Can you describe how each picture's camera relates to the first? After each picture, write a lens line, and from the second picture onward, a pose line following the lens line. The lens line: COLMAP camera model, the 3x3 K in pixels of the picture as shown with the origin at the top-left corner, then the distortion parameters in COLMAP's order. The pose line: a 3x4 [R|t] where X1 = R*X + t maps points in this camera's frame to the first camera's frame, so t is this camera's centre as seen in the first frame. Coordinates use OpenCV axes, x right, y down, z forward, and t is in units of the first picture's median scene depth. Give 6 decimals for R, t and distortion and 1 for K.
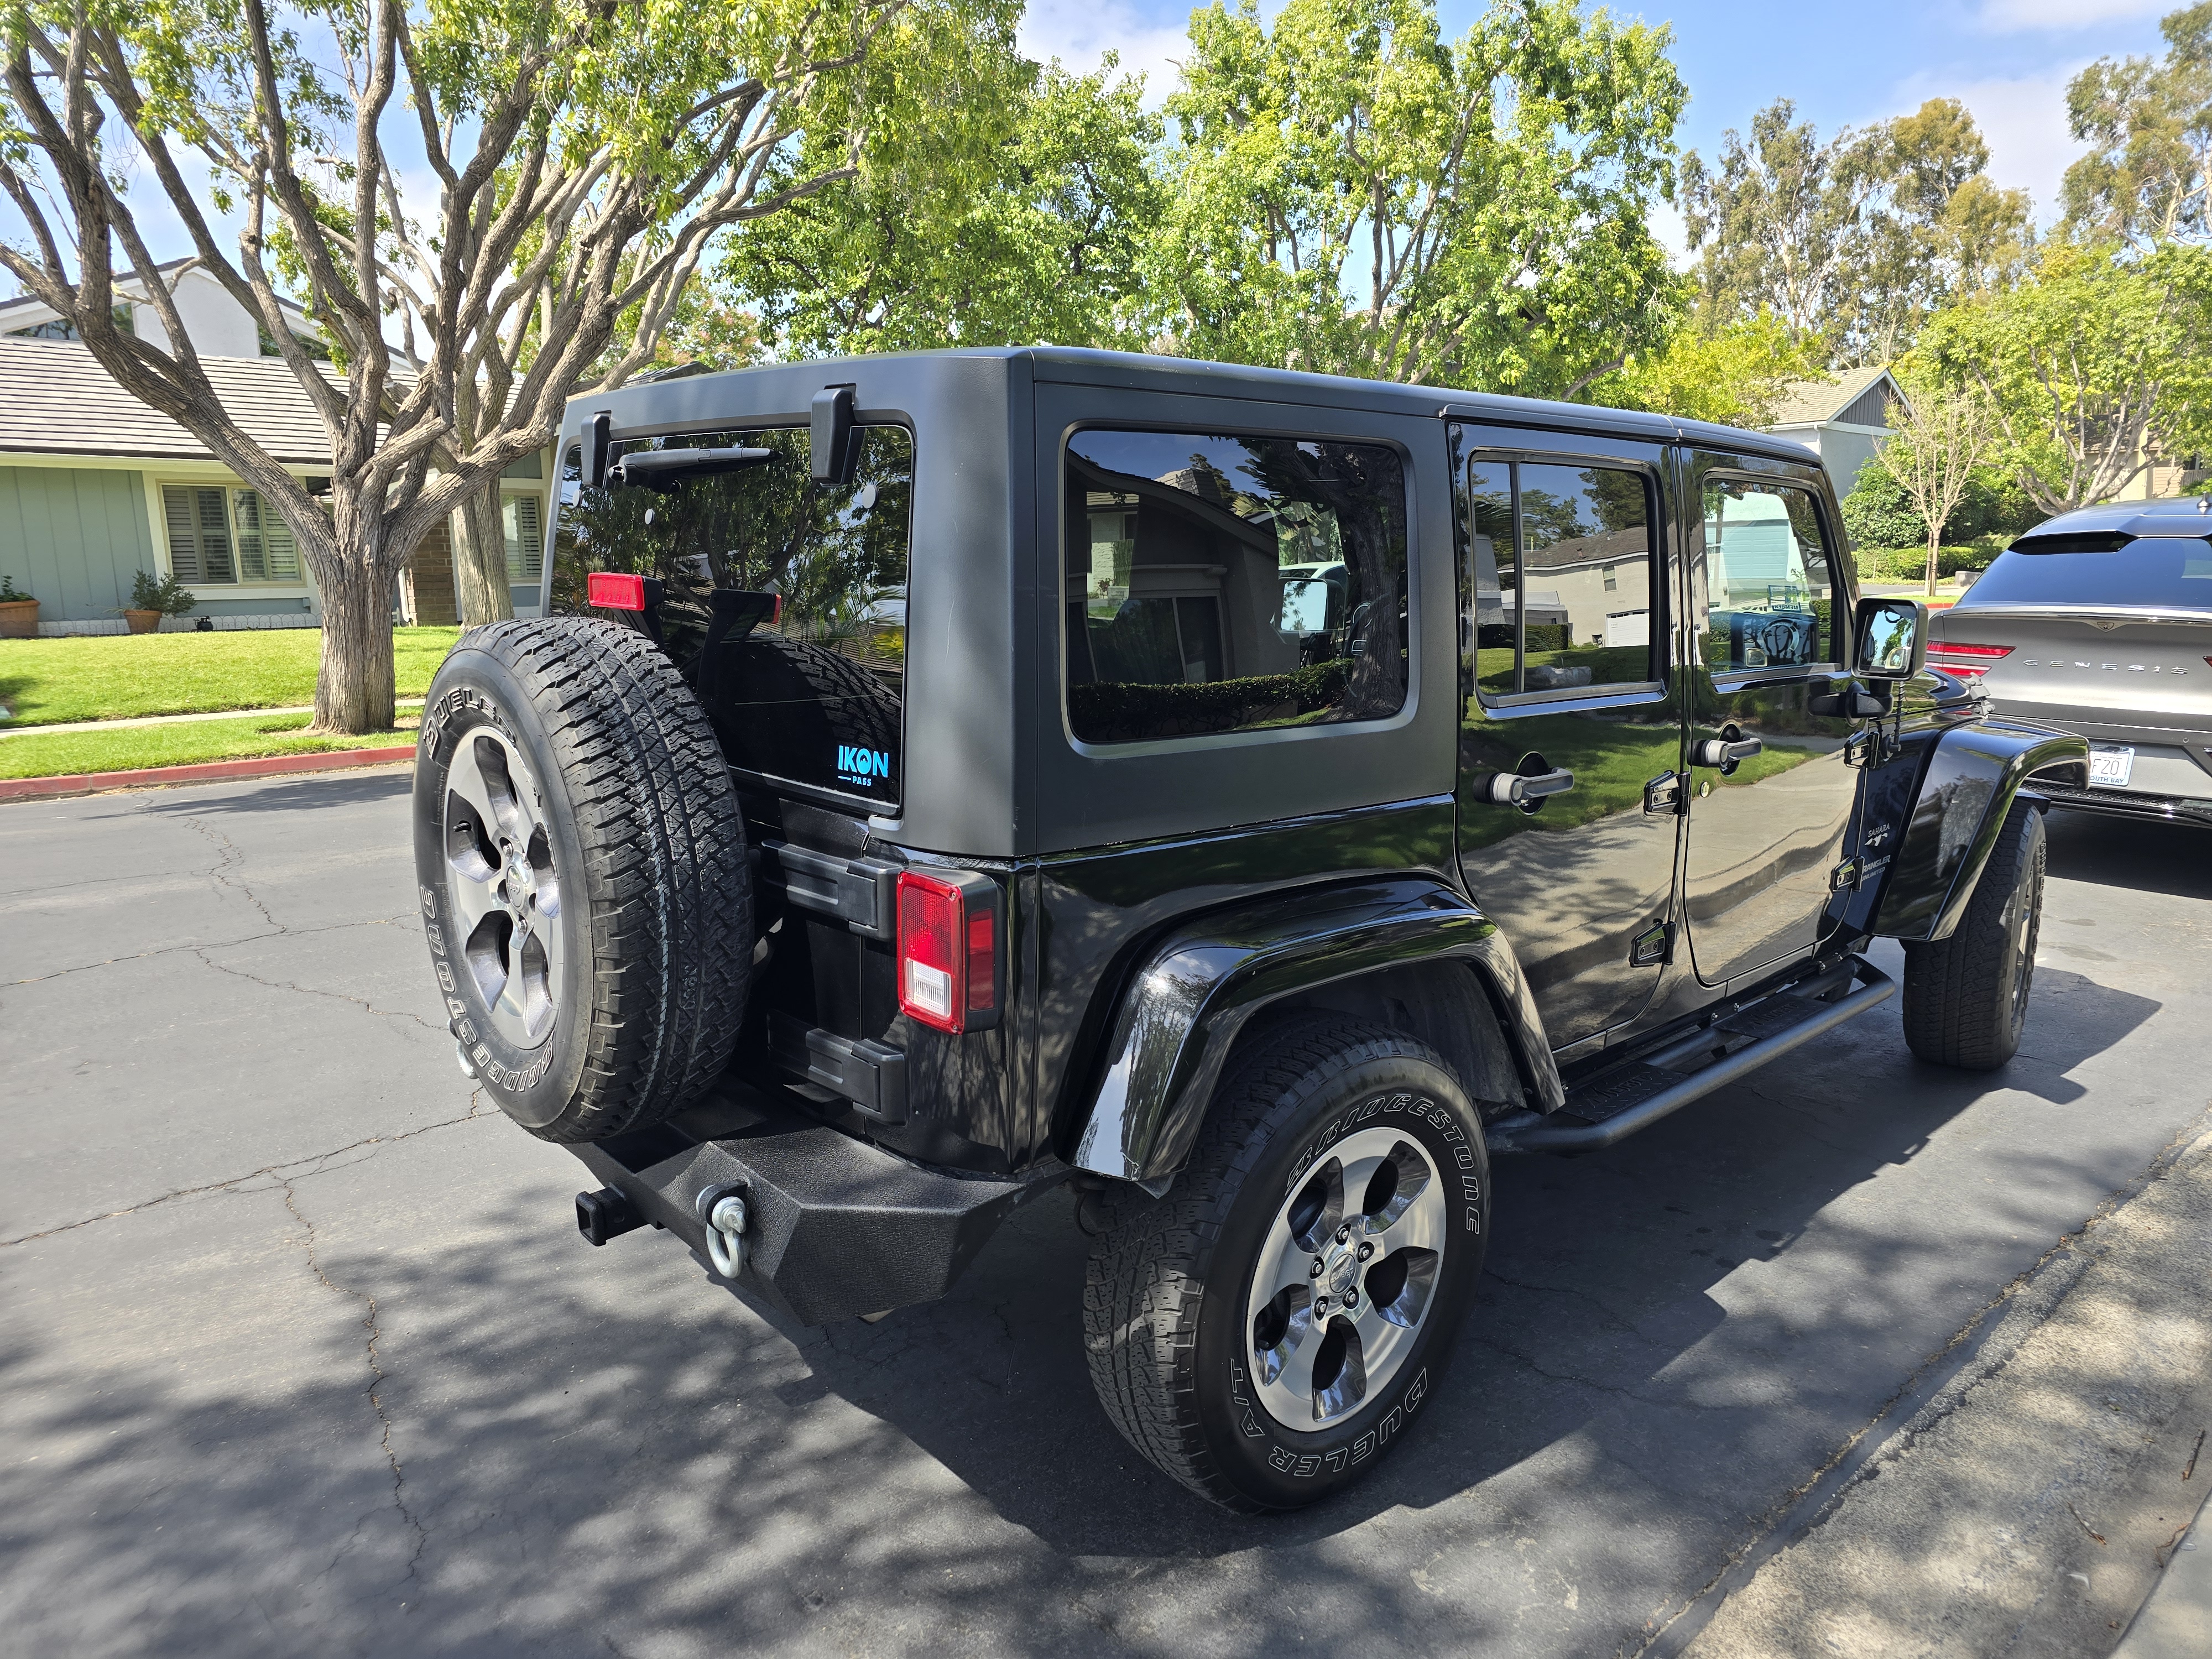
lens RADIAL K [[1501.5, 0, 1099.8], [0, 1501.5, 830.9], [0, 0, 1]] dist [0.021040, -0.002257]
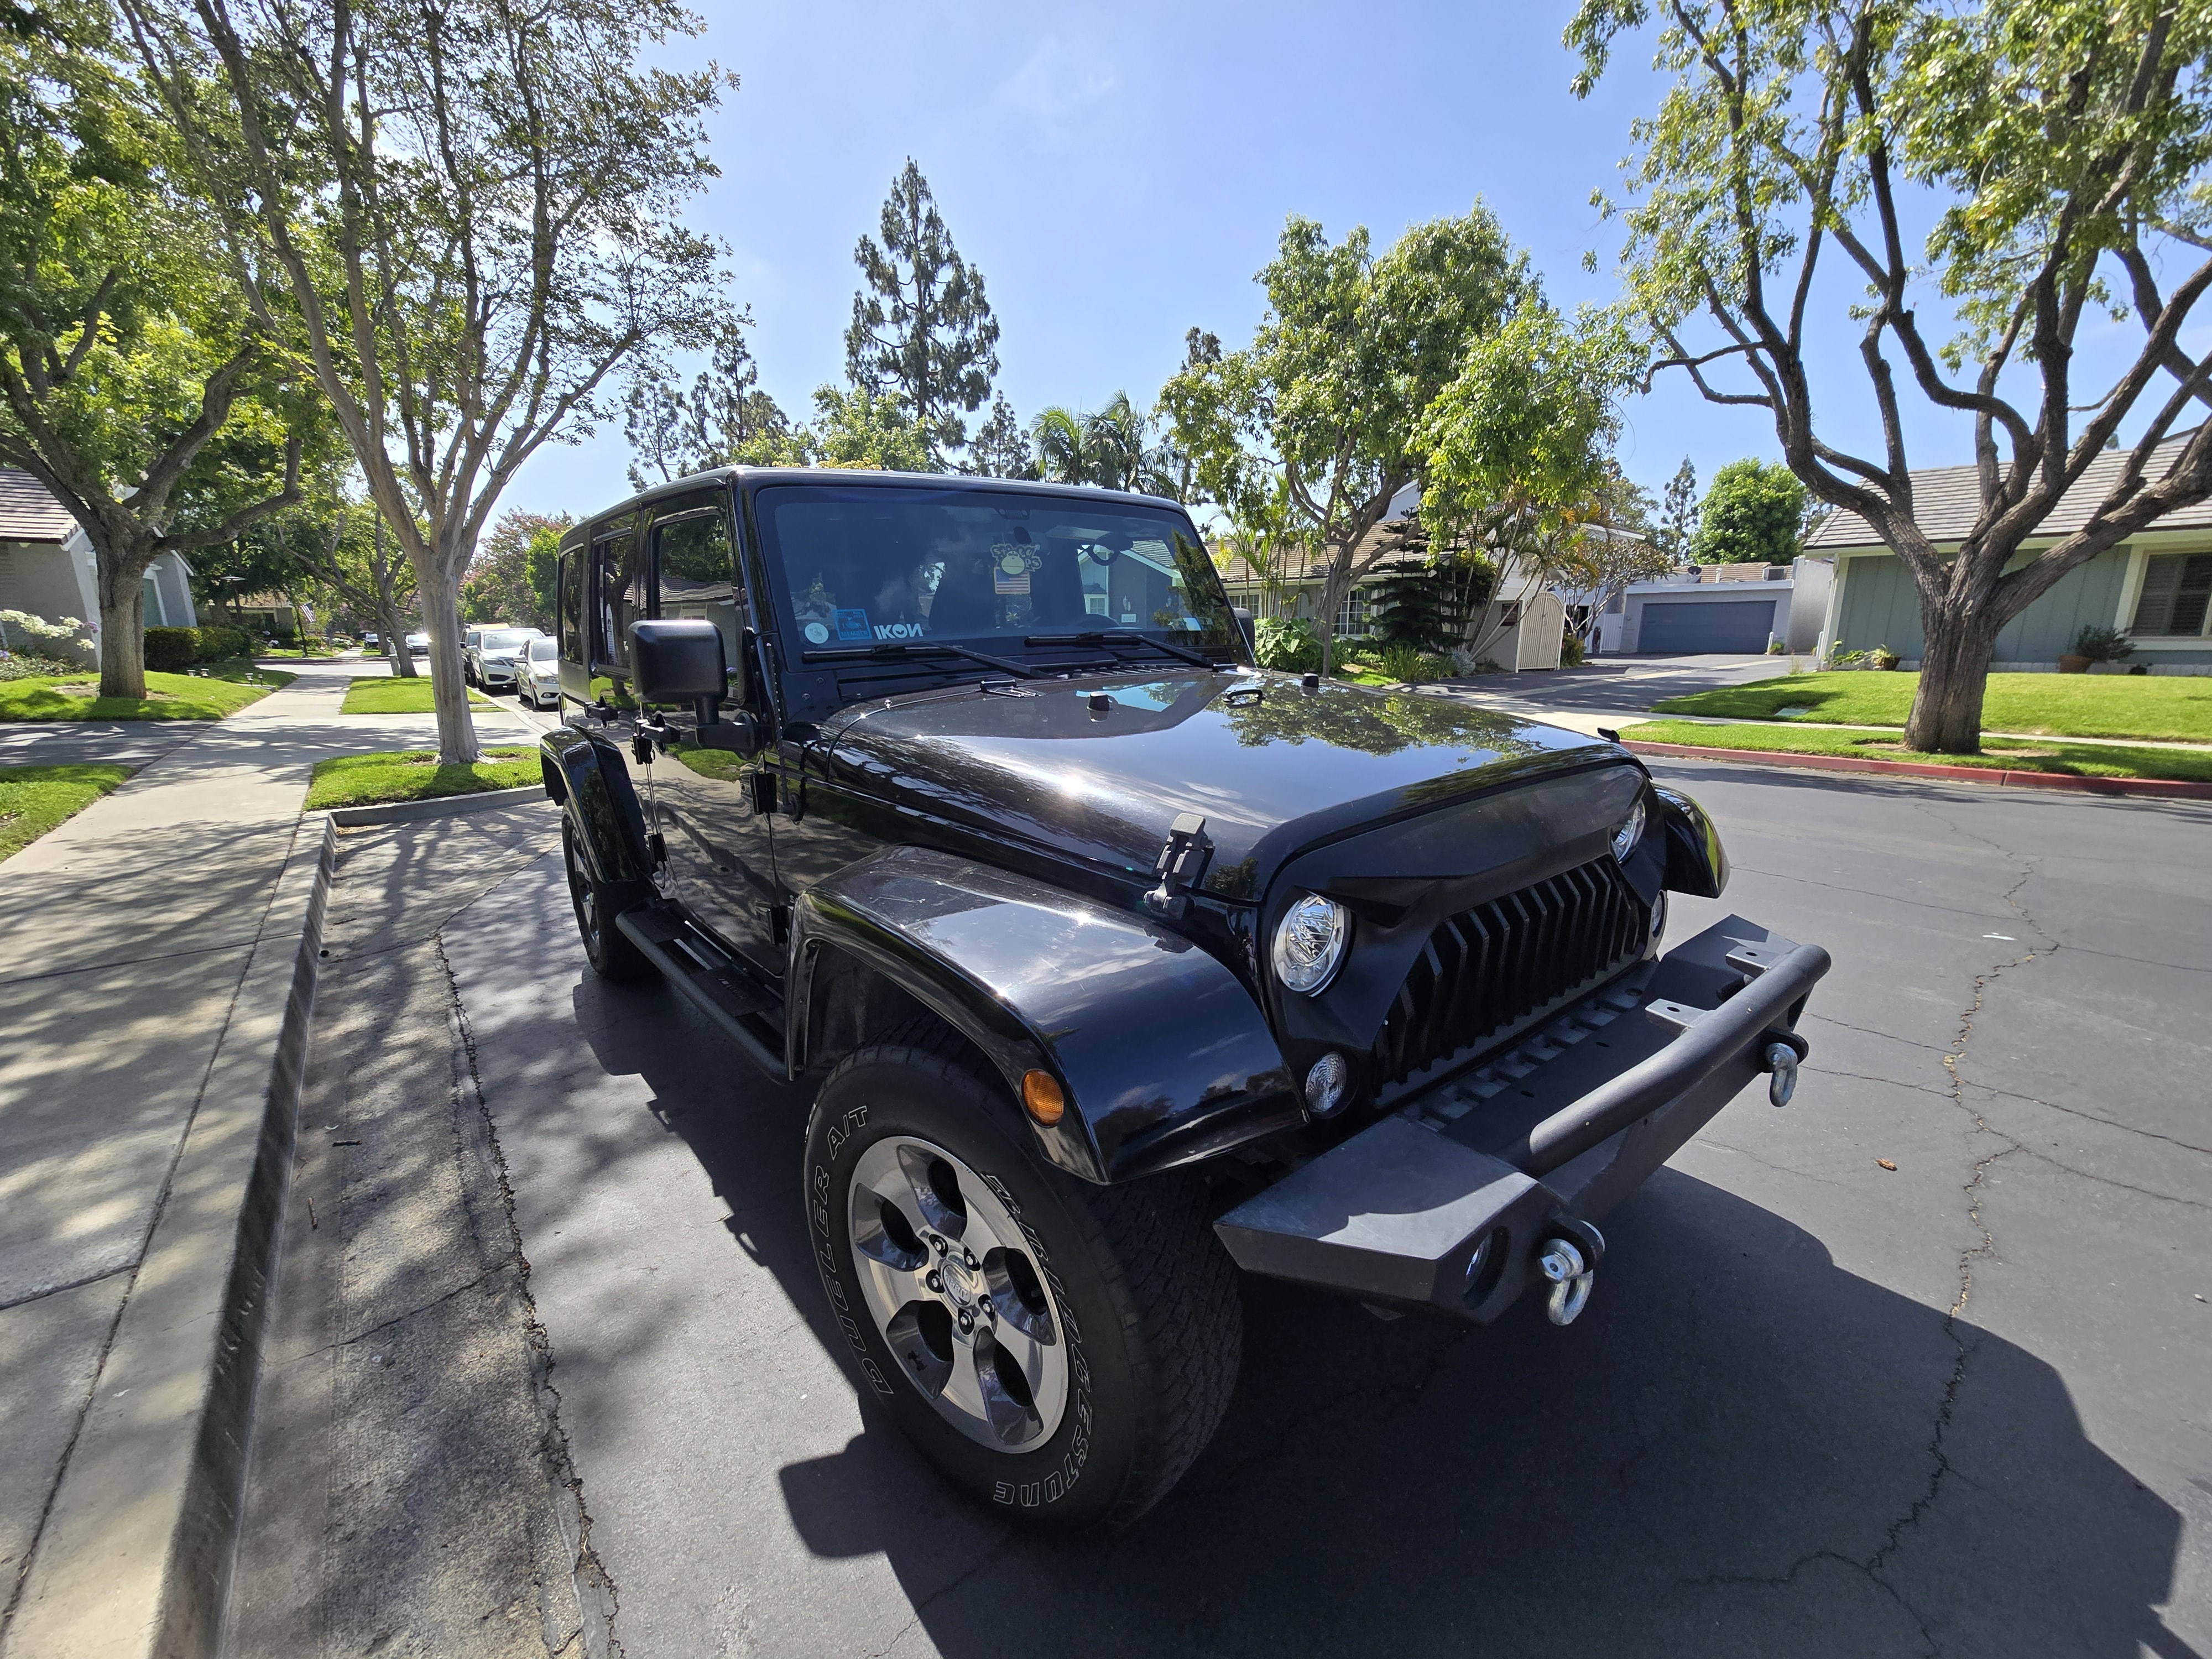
lens RADIAL K [[897.7, 0, 1102.4], [0, 897.7, 825.2], [0, 0, 1]] dist [0.007072, 0.000023]
pose [[-0.039877, 0.233937, -0.971434, 1.032648], [-0.186598, 0.953361, 0.237245, -0.205740], [0.981627, 0.190728, 0.005635, 1.198588]]
